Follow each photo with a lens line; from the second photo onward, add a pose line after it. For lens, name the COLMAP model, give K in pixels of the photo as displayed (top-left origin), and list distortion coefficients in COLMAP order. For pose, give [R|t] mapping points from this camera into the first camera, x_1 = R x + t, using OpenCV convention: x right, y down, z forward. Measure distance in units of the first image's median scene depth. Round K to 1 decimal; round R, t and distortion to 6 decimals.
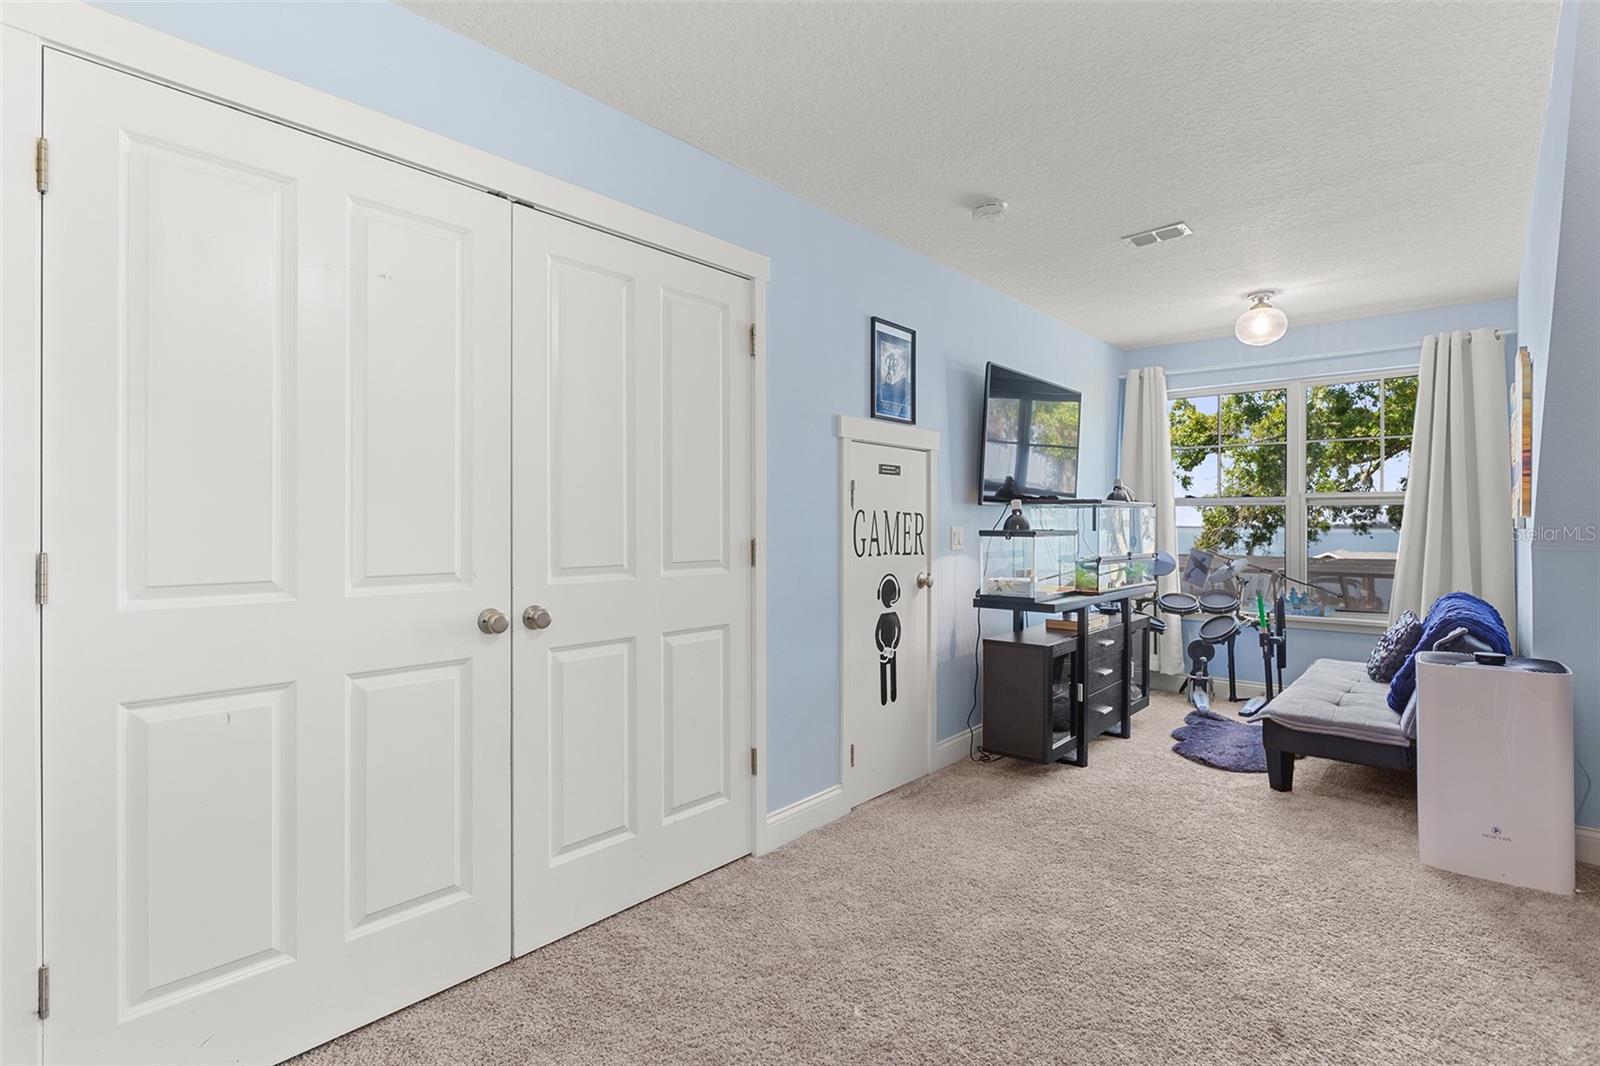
lens RADIAL K [[795.3, 0, 800.1], [0, 795.3, 522.9], [0, 0, 1]] dist [0.001804, 0.000369]
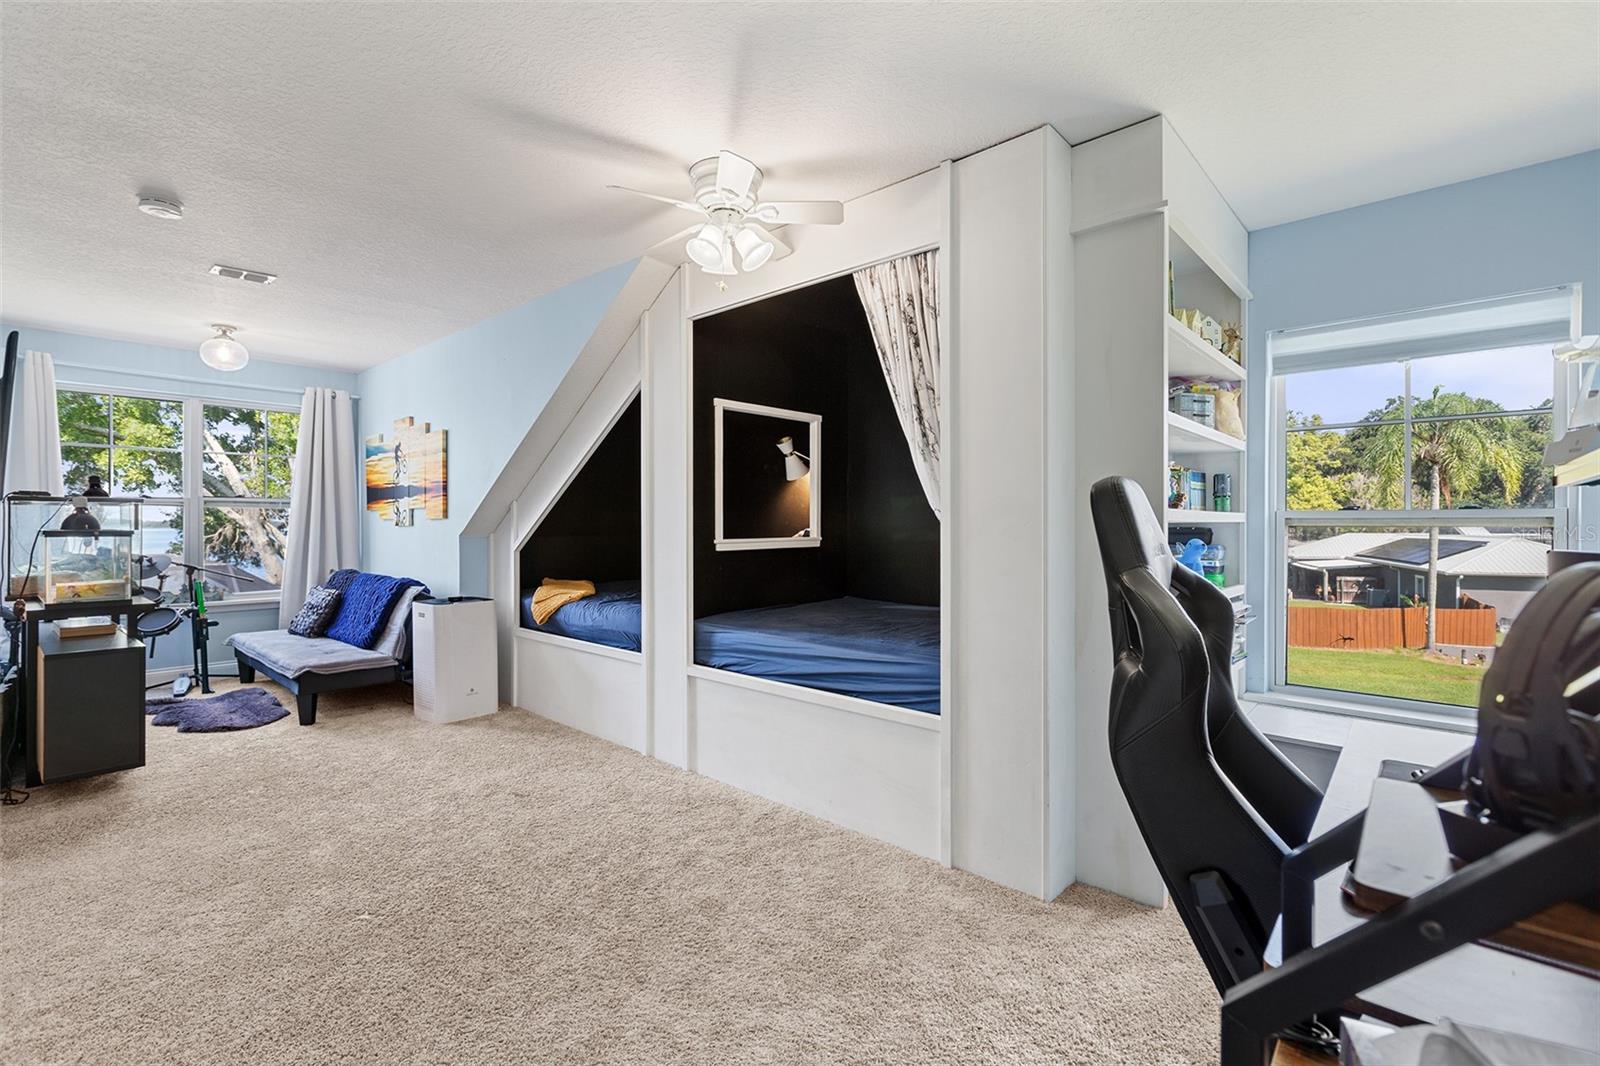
lens RADIAL K [[713.9, 0, 799.2], [0, 713.9, 532.4], [0, 0, 1]] dist [-0.001091, -0.000137]
pose [[0.003789, -0.011825, 0.999923, -0.547923], [-0.001955, 0.999928, 0.011833, 0.001058], [-0.999991, -0.001999, 0.003766, 0.173832]]
